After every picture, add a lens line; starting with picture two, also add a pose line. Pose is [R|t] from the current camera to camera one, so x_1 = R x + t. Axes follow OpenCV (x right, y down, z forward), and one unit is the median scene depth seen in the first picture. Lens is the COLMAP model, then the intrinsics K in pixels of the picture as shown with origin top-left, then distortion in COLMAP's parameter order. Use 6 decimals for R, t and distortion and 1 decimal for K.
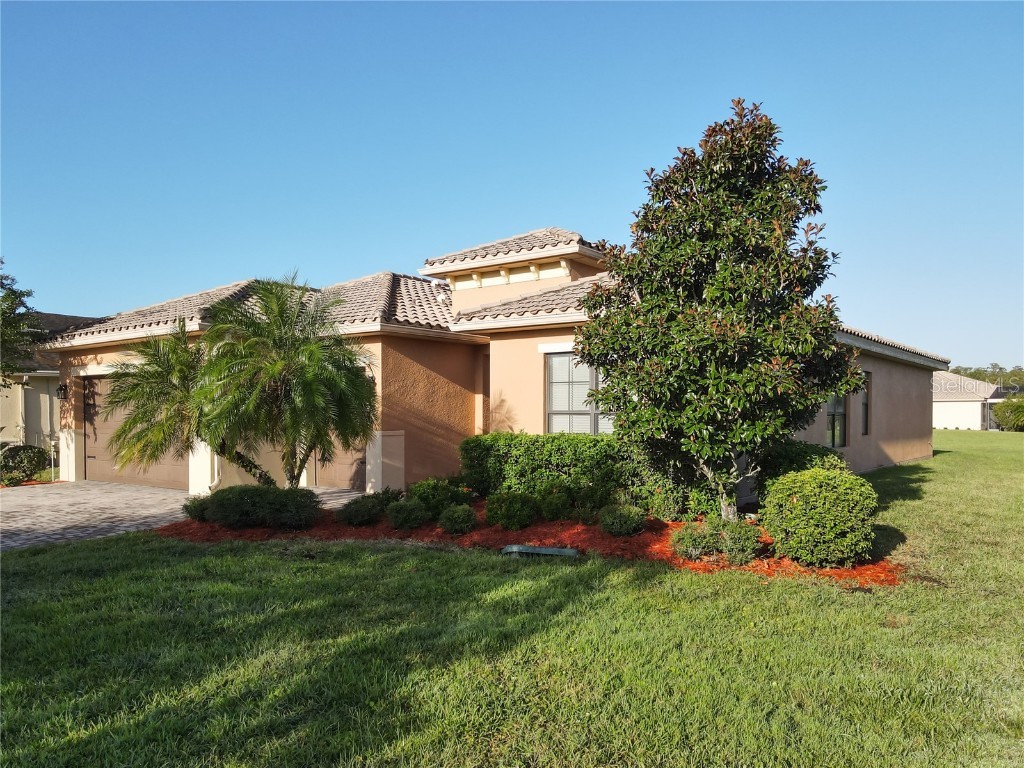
lens RADIAL K [[787.1, 0, 509.7], [0, 787.1, 411.9], [0, 0, 1]] dist [-0.005944, -0.000546]
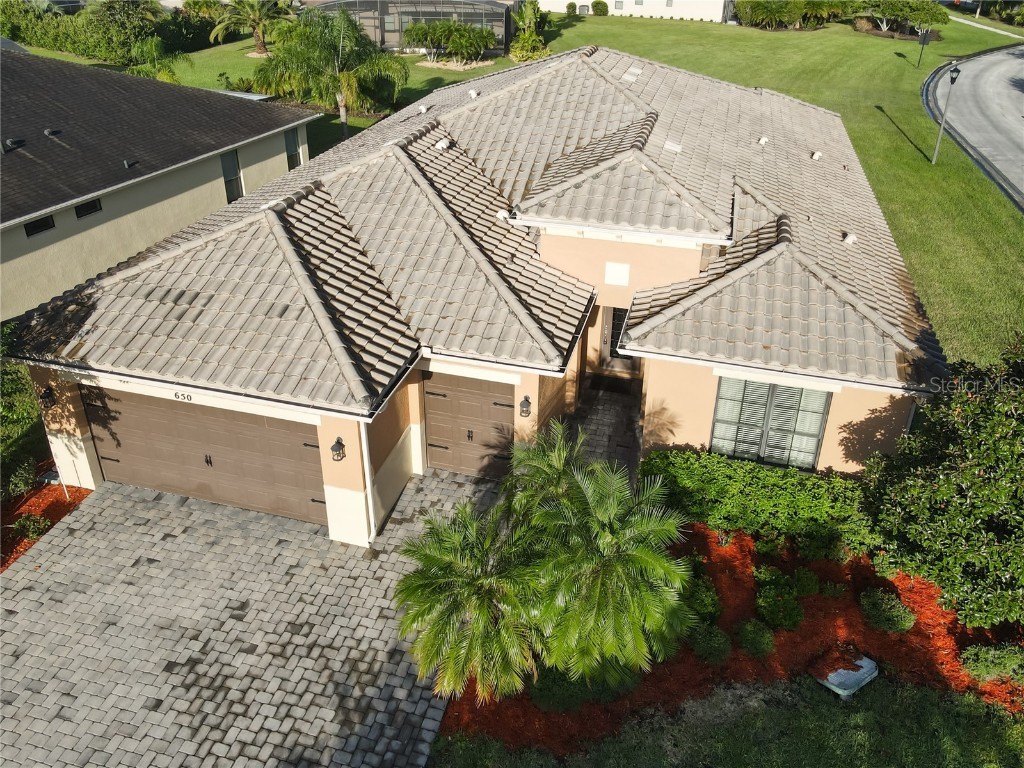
lens RADIAL K [[796.8, 0, 504.6], [0, 796.8, 275.4], [0, 0, 1]] dist [0.029266, 0.003299]
pose [[0.927971, -0.144793, 0.343372, -0.418670], [-0.011448, 0.909918, 0.414630, -0.473050], [-0.372476, -0.388696, 0.842720, 0.225944]]
